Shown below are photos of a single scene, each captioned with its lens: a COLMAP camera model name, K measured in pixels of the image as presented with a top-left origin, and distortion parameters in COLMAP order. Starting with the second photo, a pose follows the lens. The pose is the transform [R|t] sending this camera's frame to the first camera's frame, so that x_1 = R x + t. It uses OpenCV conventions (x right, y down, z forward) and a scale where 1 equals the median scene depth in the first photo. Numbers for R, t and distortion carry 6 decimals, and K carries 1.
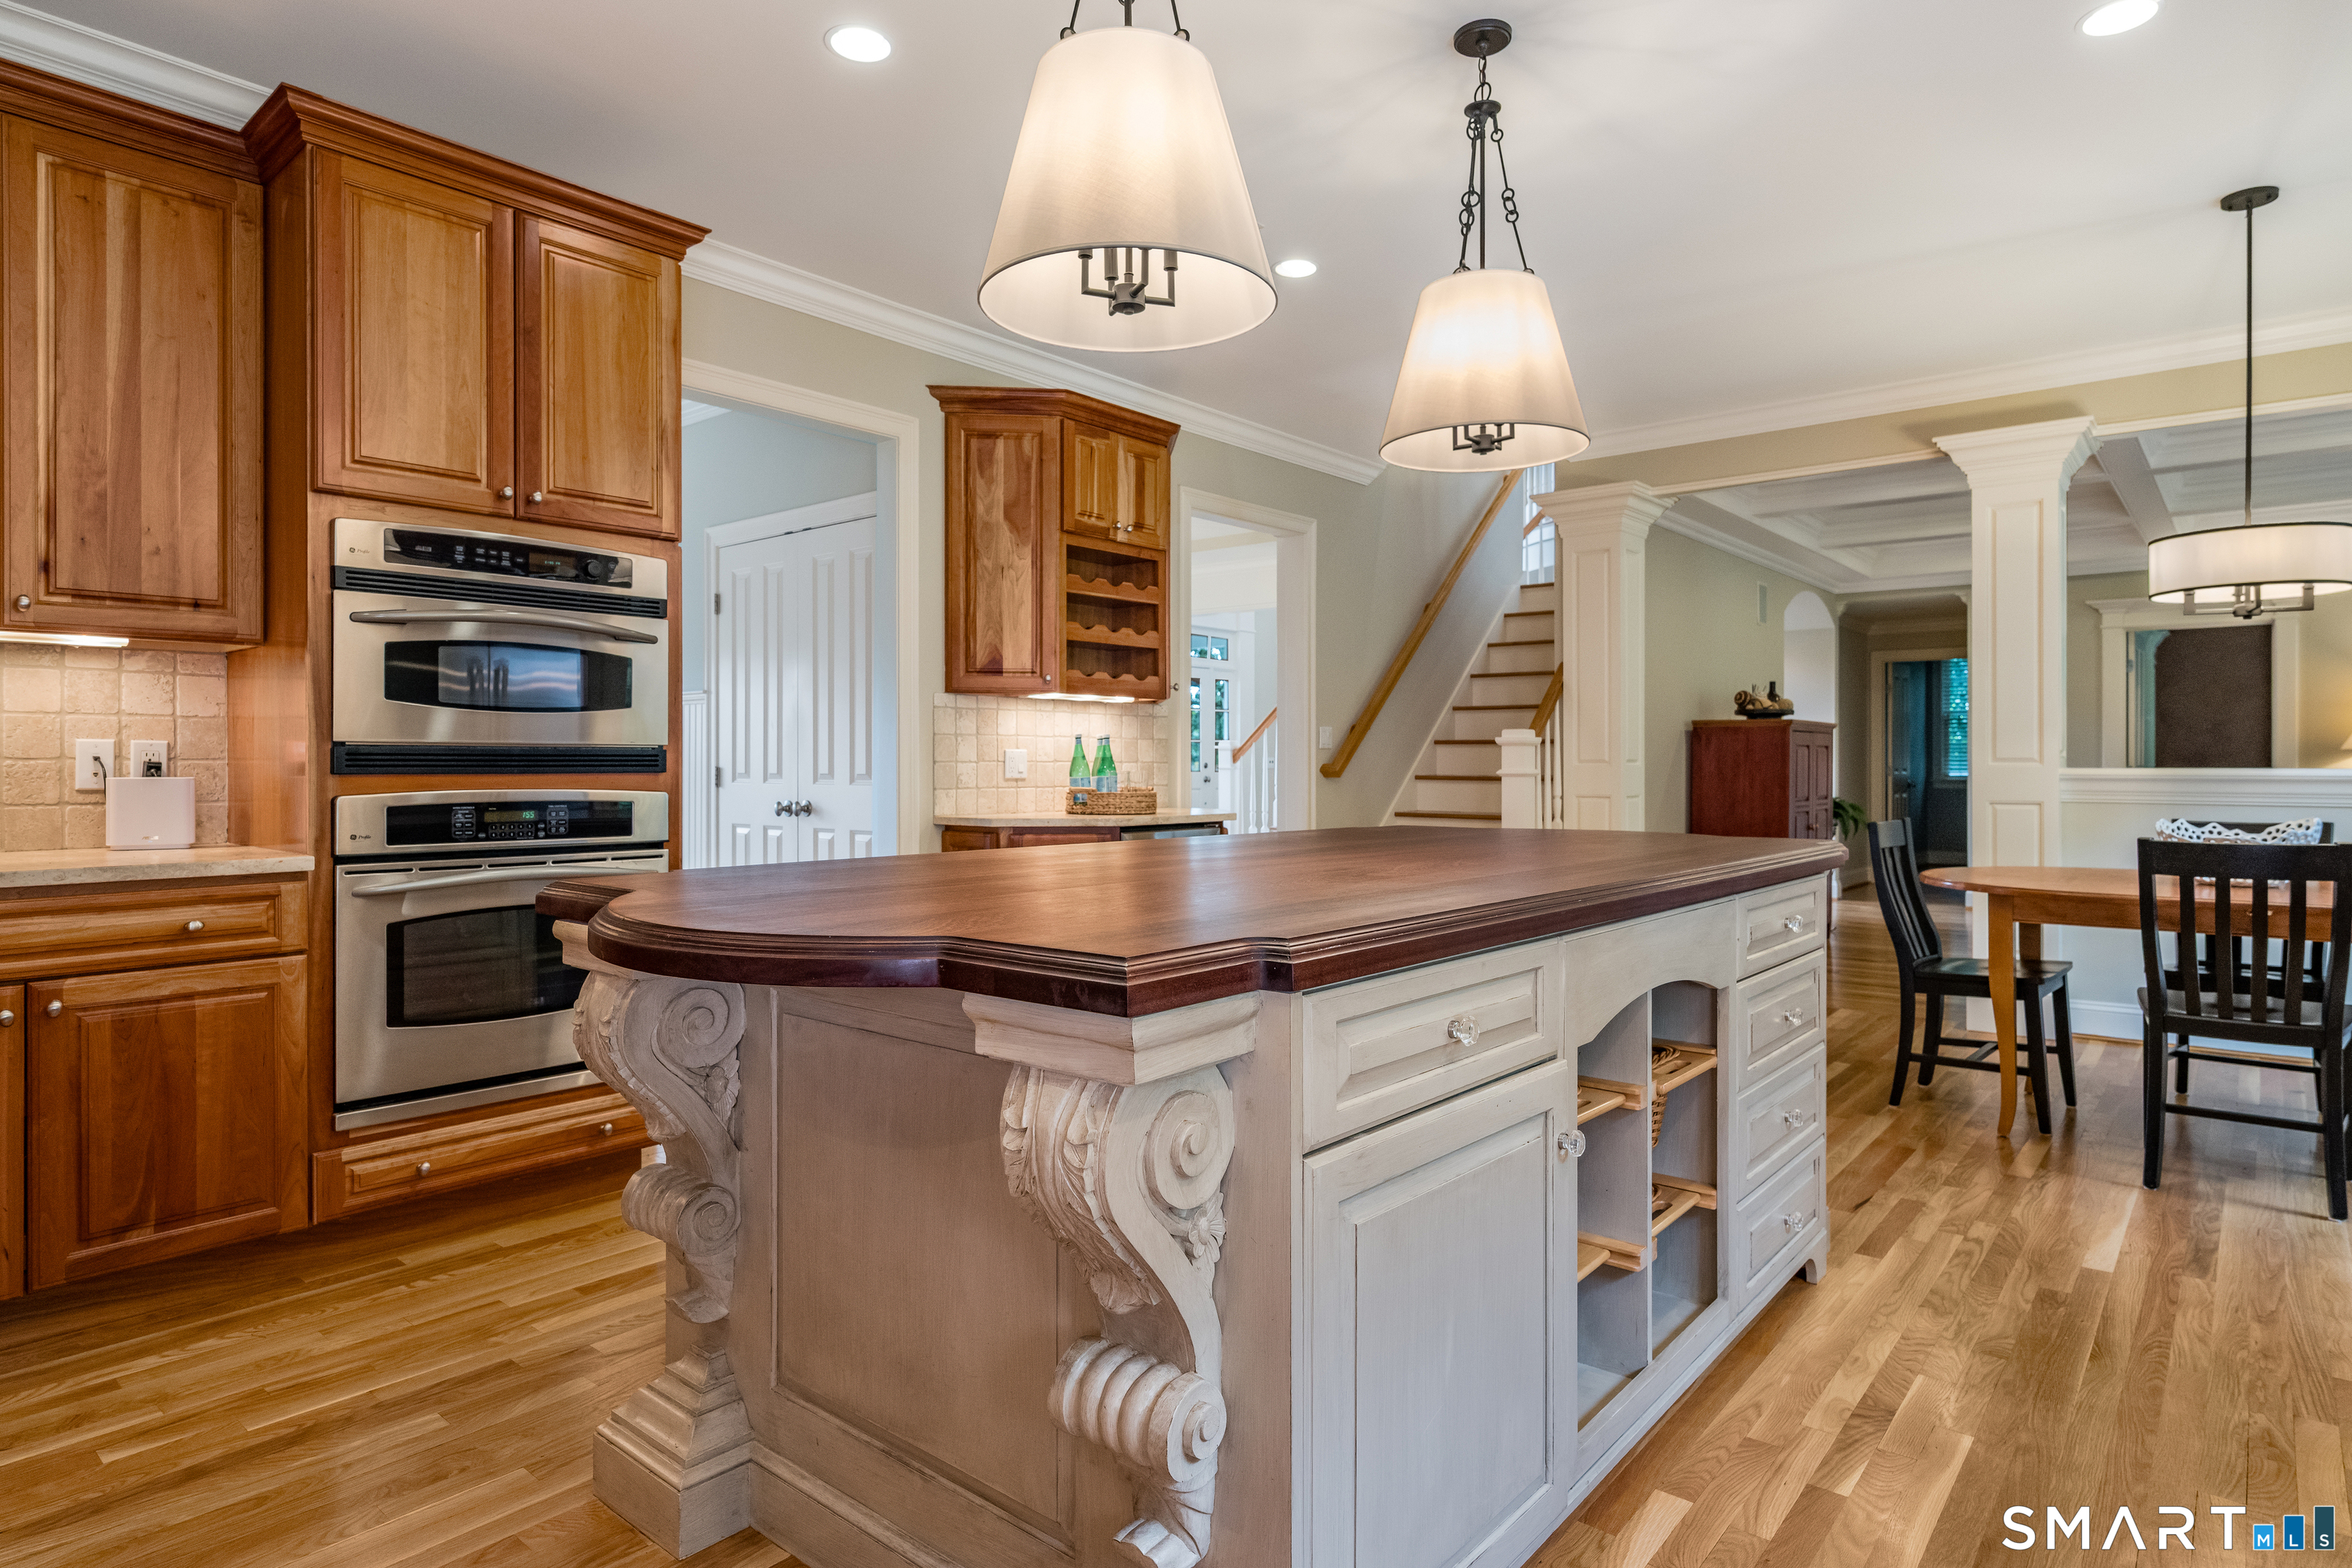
lens RADIAL K [[1293.5, 0, 1180.1], [0, 1293.5, 769.8], [0, 0, 1]] dist [0.002724, -0.000479]
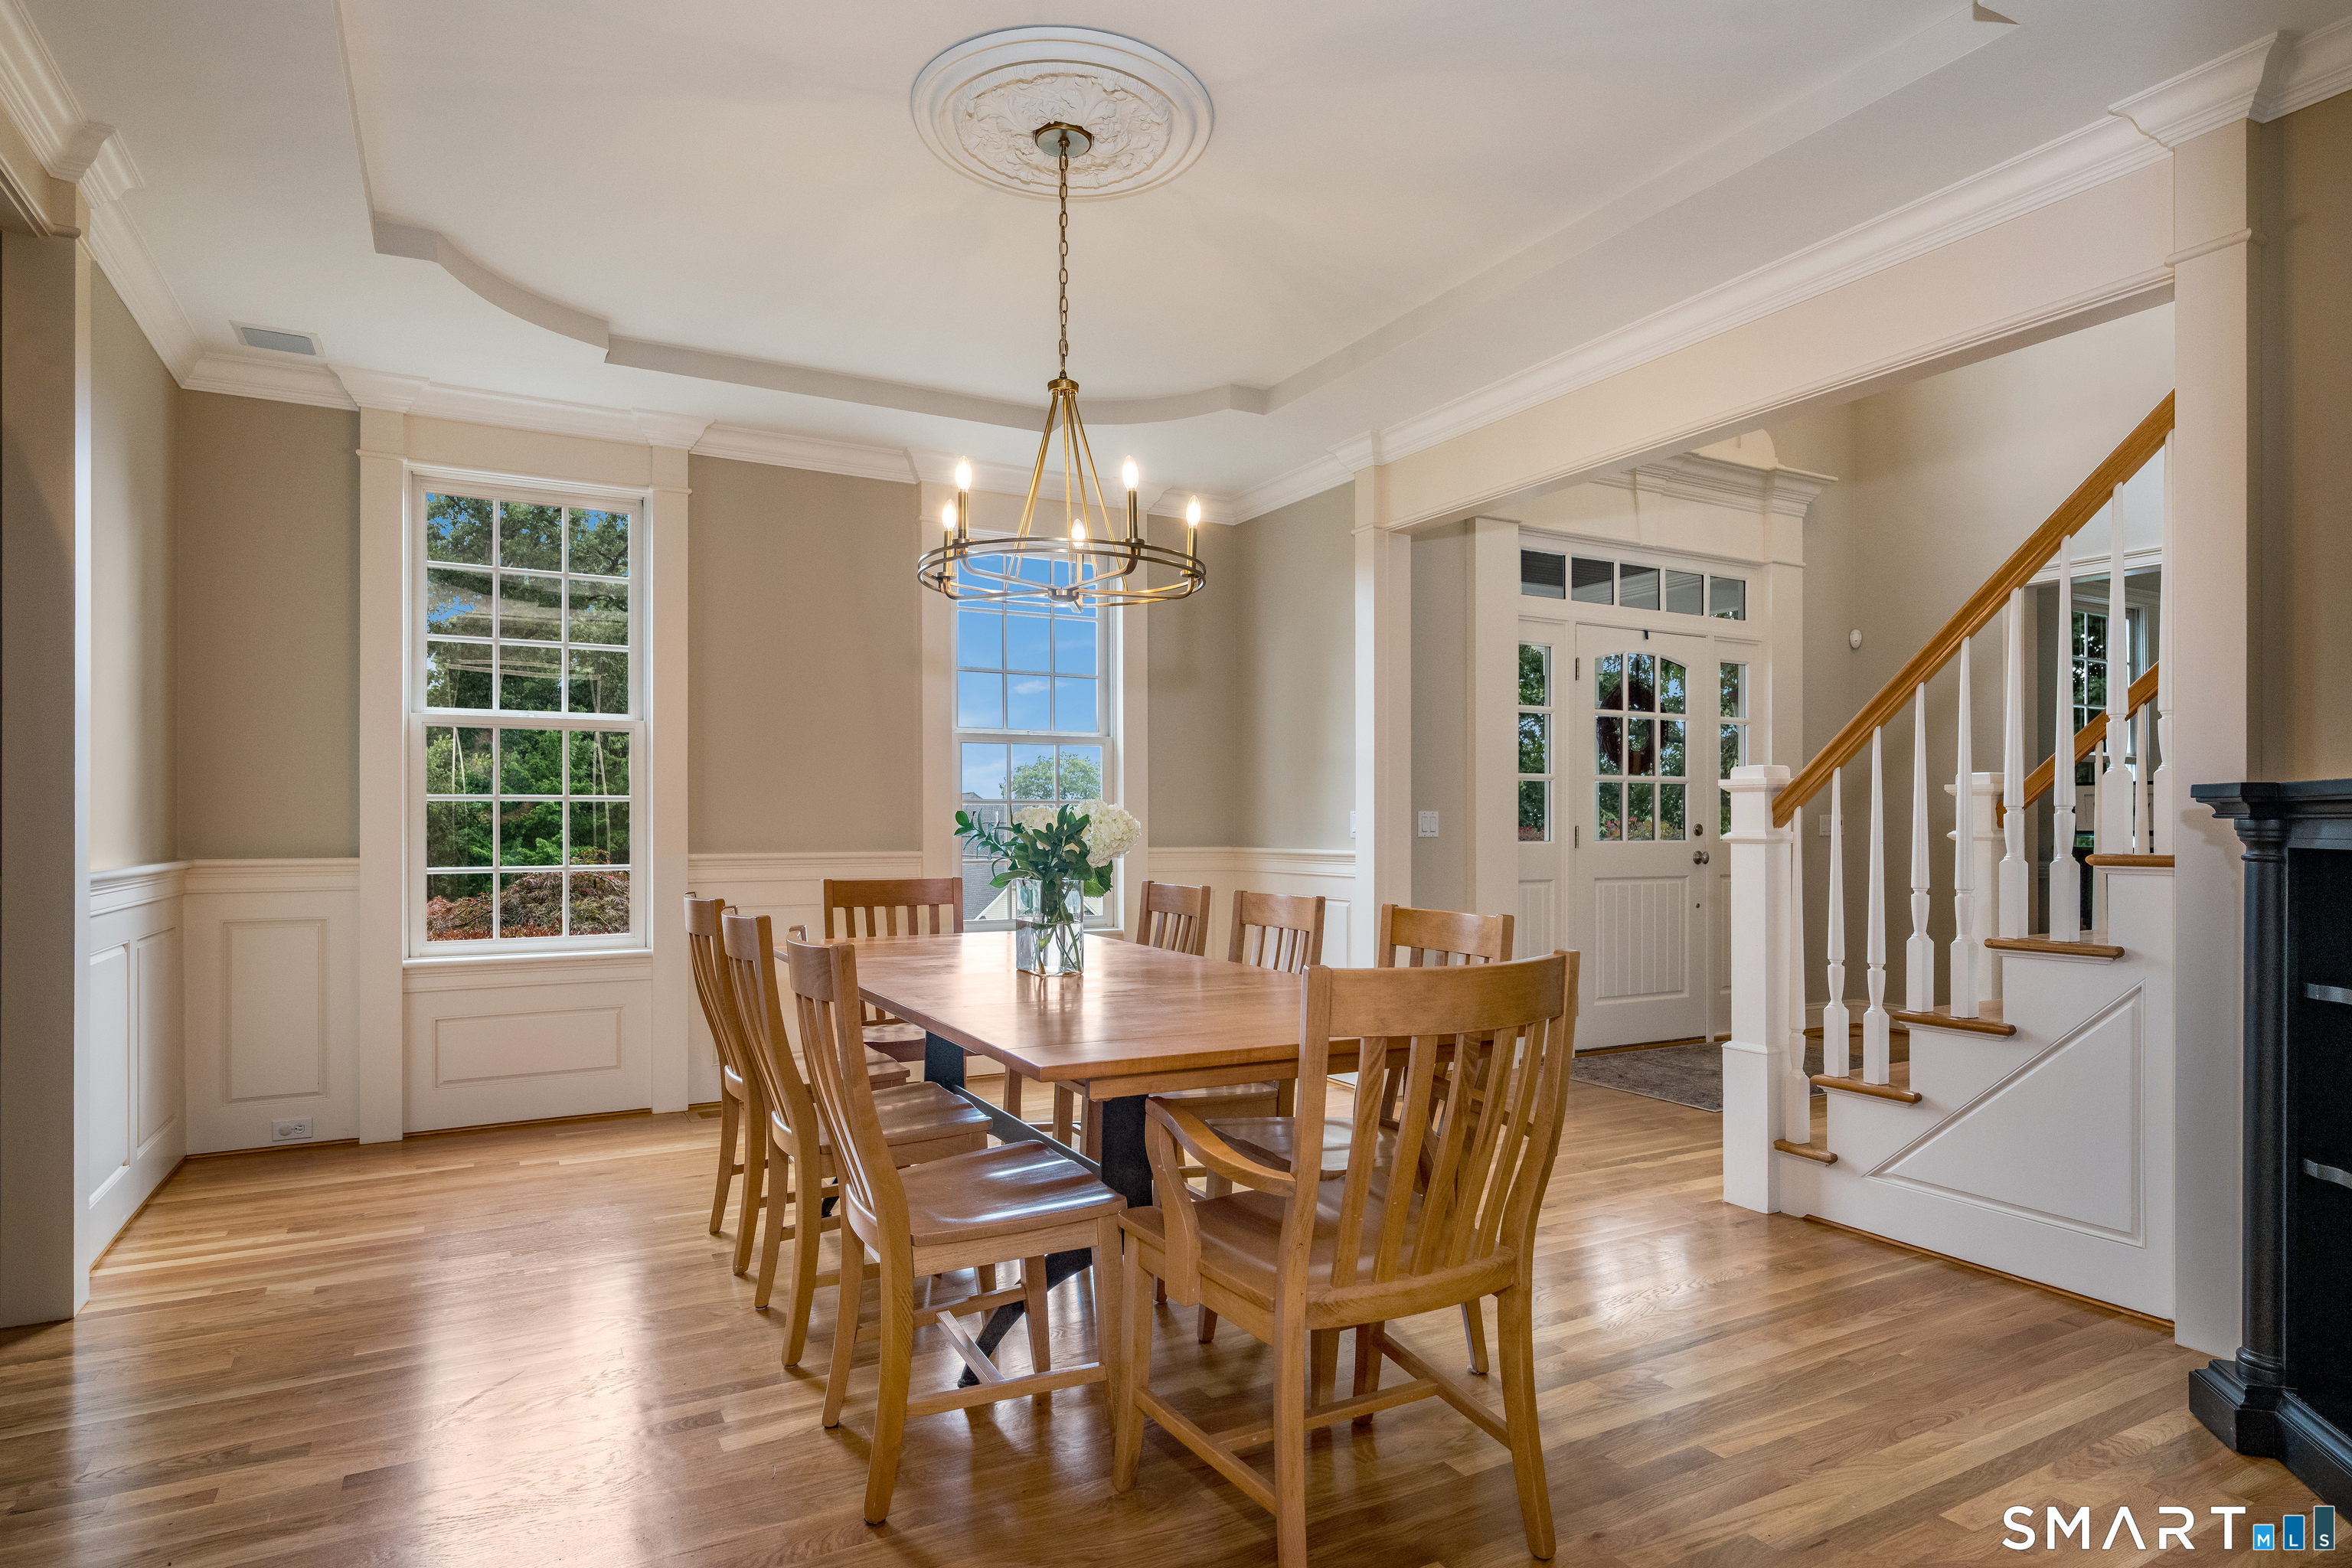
lens RADIAL K [[1293.5, 0, 1180.1], [0, 1293.5, 769.8], [0, 0, 1]] dist [0.002724, -0.000479]
pose [[0.930730, -0.017357, -0.365295, 0.018128], [0.003053, 0.999207, -0.039697, -0.006550], [0.365694, 0.035832, 0.930045, 0.568108]]
